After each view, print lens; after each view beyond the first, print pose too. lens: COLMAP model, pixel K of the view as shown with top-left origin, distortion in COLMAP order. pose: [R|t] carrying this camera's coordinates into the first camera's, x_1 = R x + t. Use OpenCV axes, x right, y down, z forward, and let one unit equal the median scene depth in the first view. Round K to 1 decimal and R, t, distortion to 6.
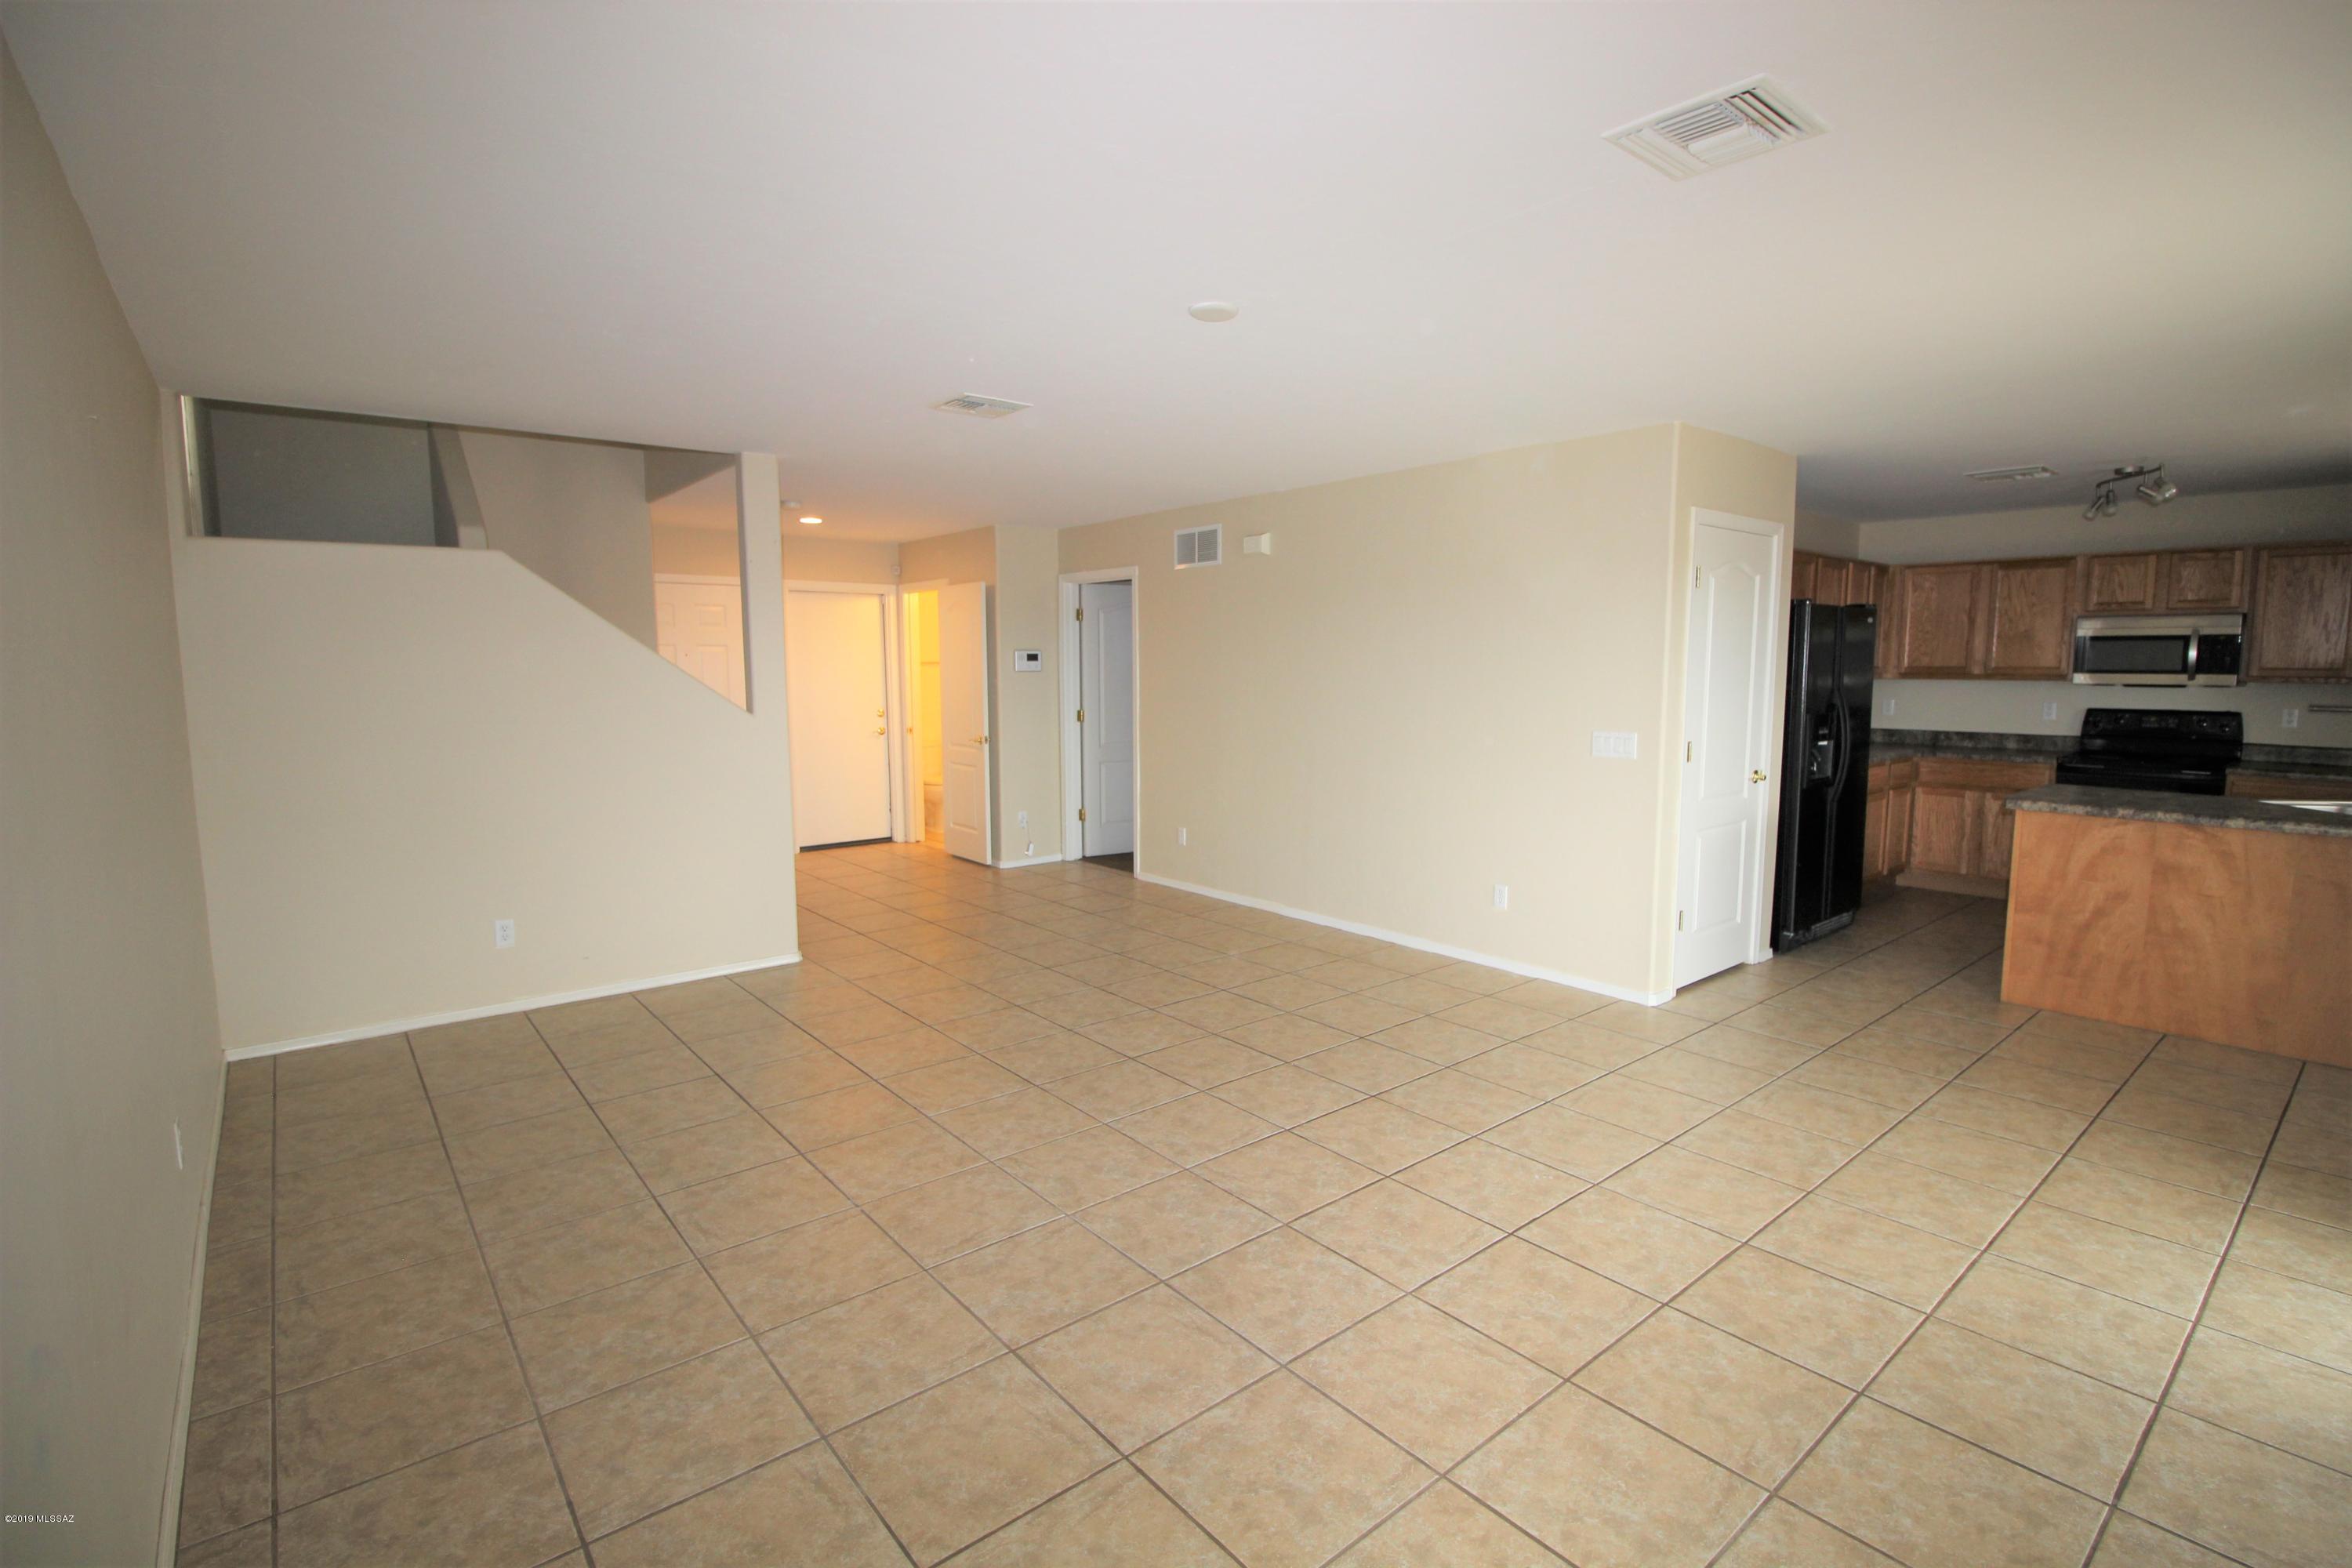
lens RADIAL K [[1088.7, 0, 1188.0], [0, 1088.7, 779.1], [0, 0, 1]] dist [-0.004775, -0.012323]
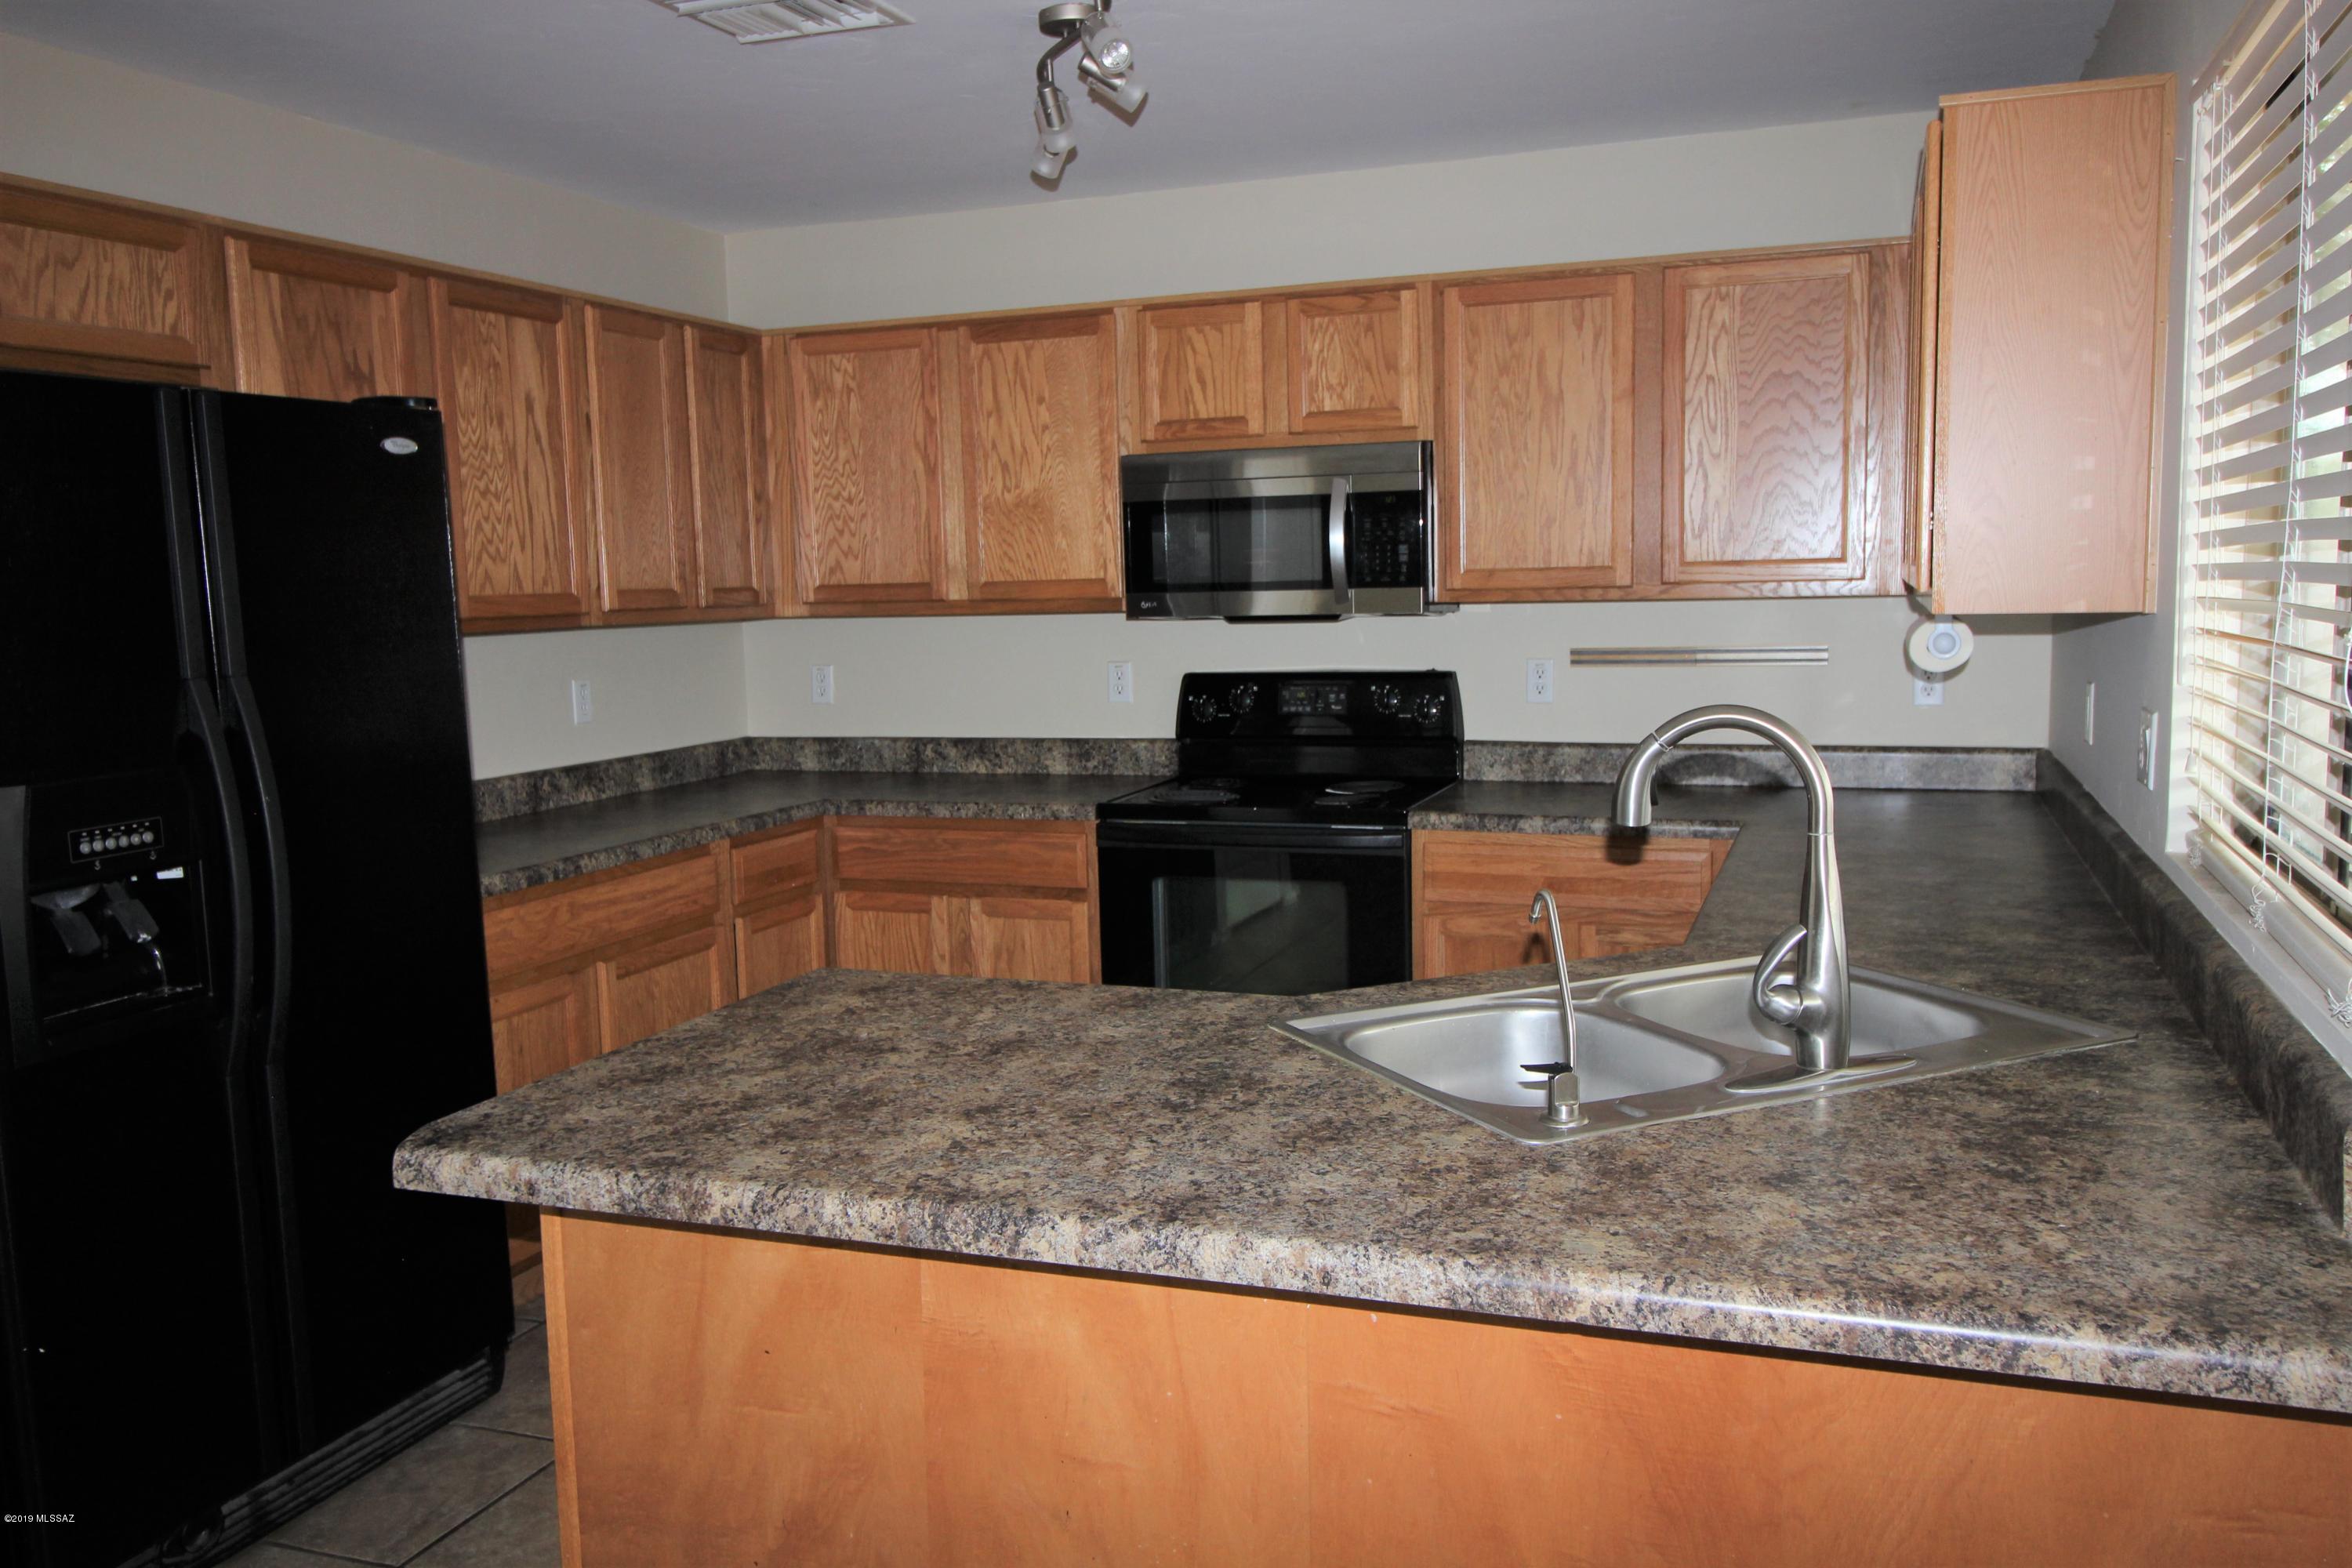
lens RADIAL K [[1831.0, 0, 1209.4], [0, 1831.0, 780.6], [0, 0, 1]] dist [0.013816, 0.000204]
pose [[0.861828, -0.077625, 0.501226, 0.498490], [0.077101, 0.996785, 0.021801, -0.040248], [-0.501307, 0.019856, 0.865042, 0.387599]]
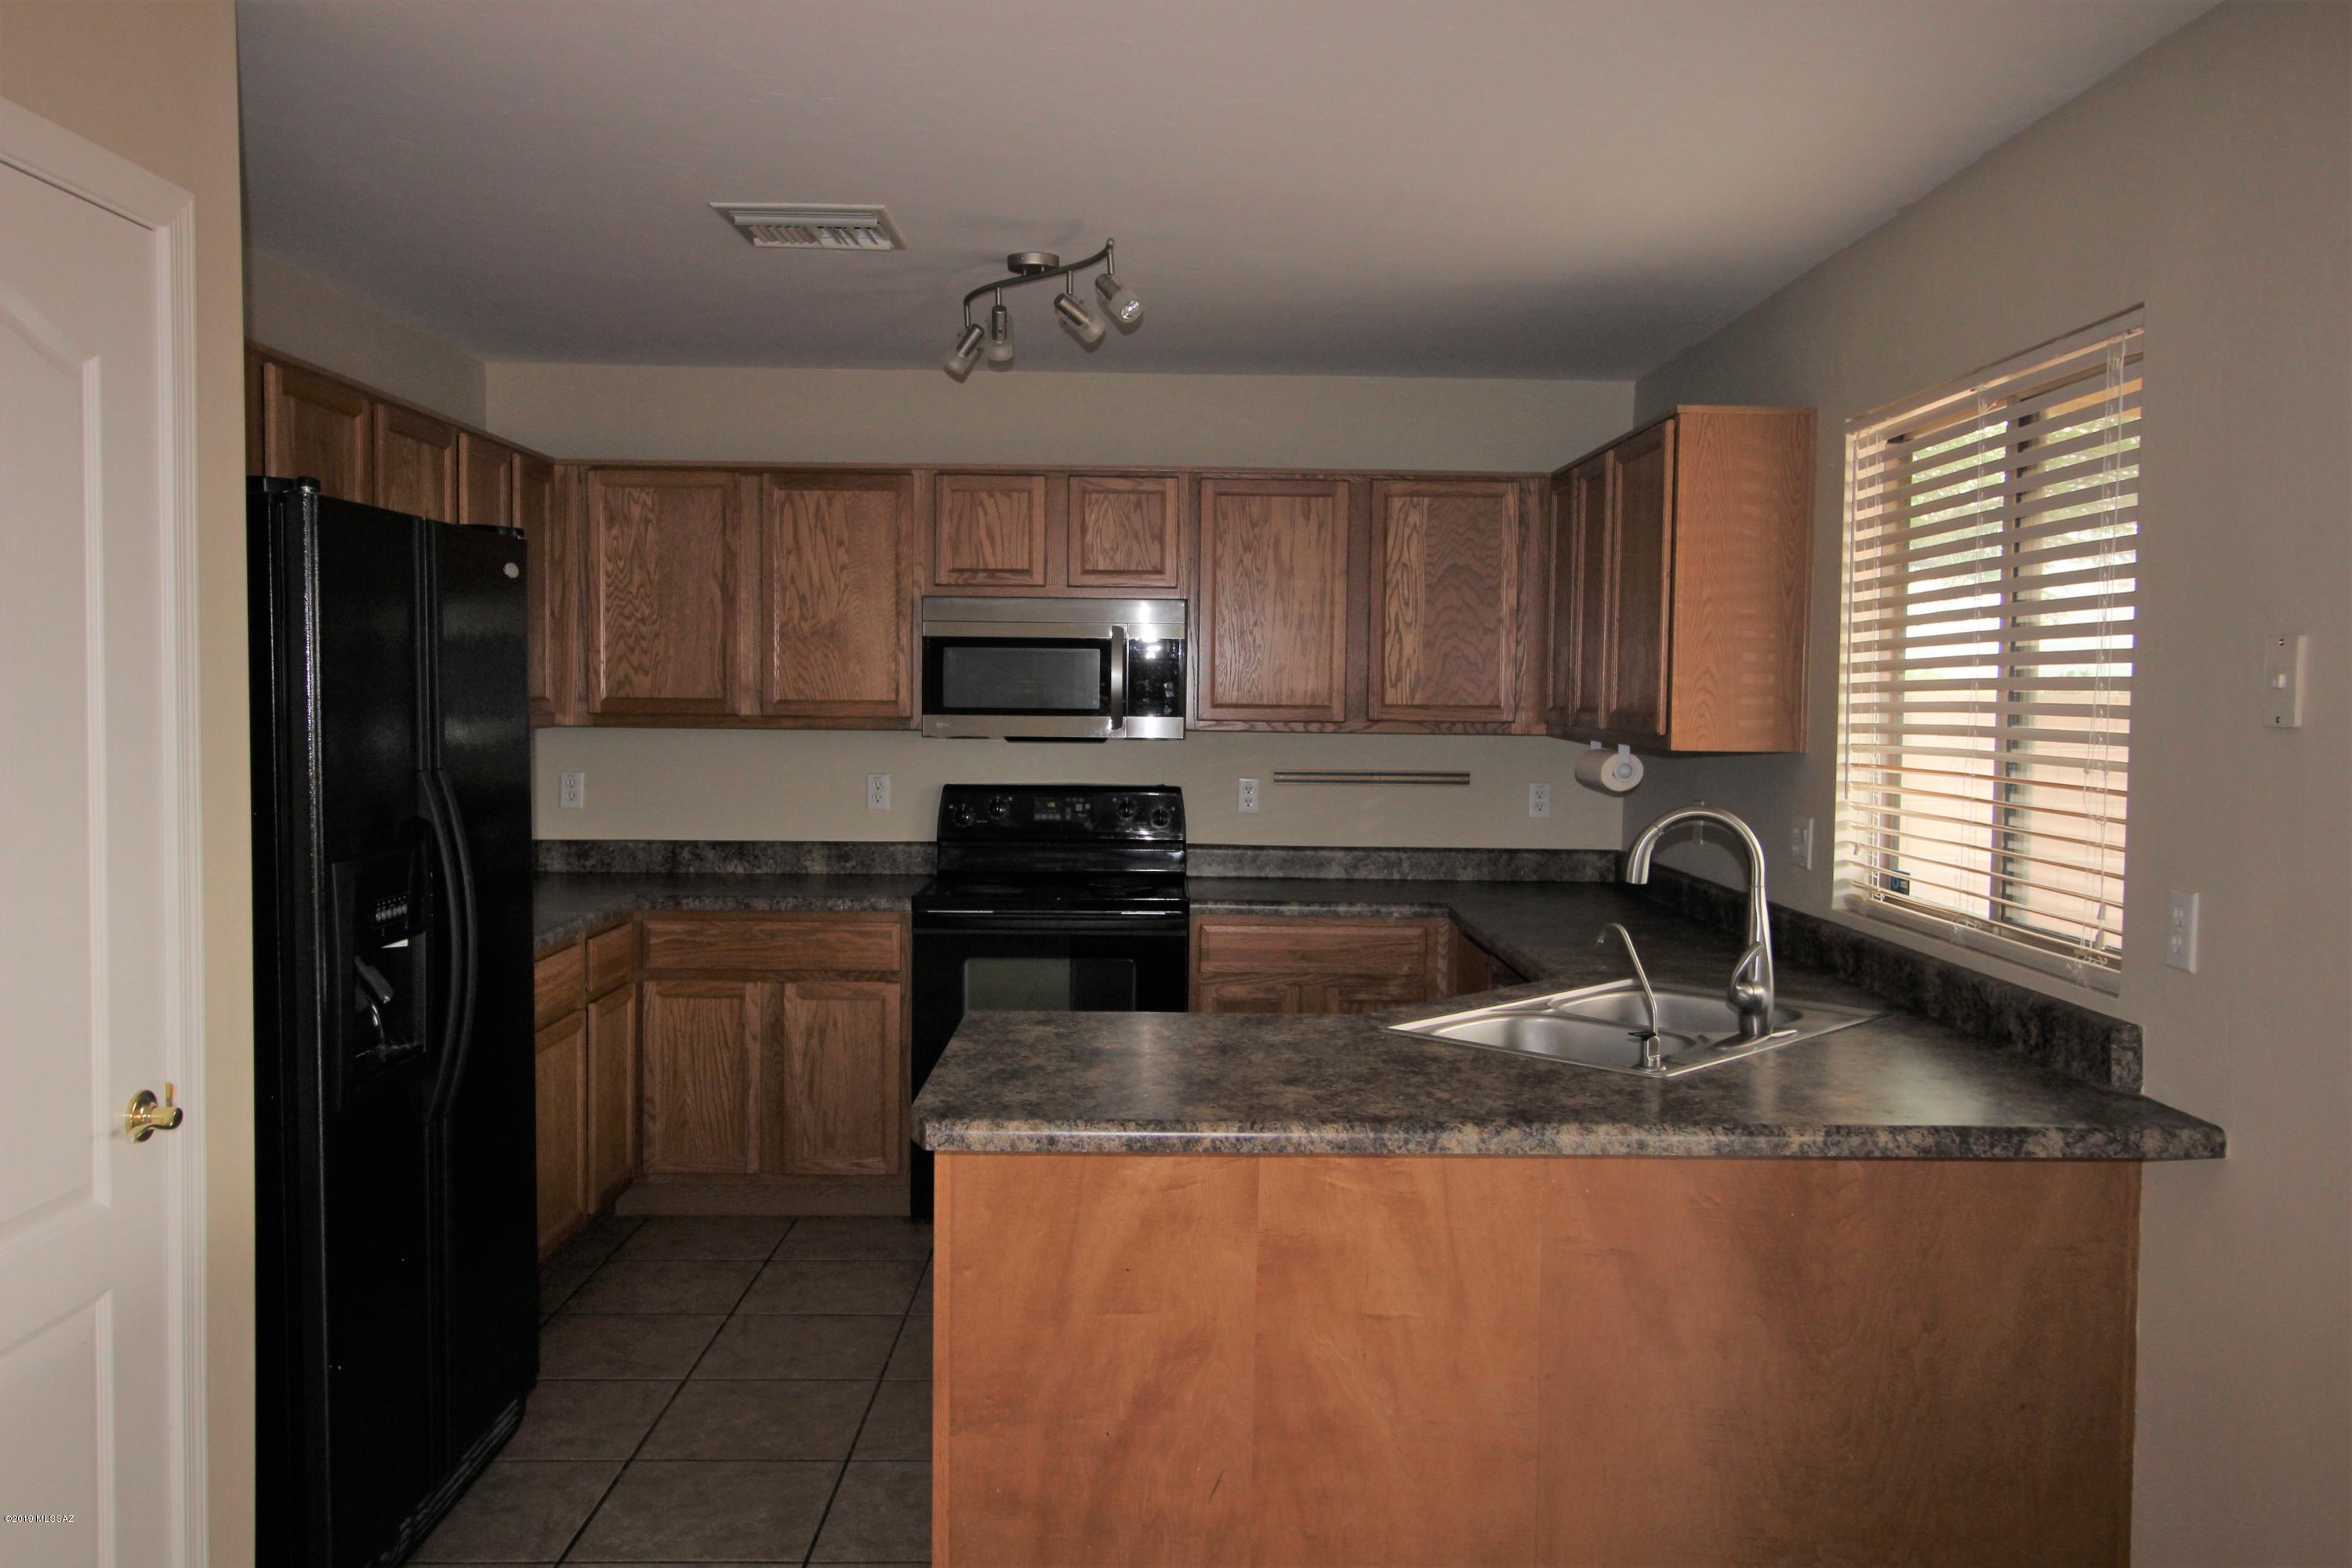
lens RADIAL K [[1831.0, 0, 1209.4], [0, 1831.0, 780.6], [0, 0, 1]] dist [0.013816, 0.000204]
pose [[0.616047, -0.029964, 0.787139, 0.267565], [0.070801, 0.997338, -0.017446, -0.046662], [-0.784521, 0.066478, 0.616528, 0.412313]]
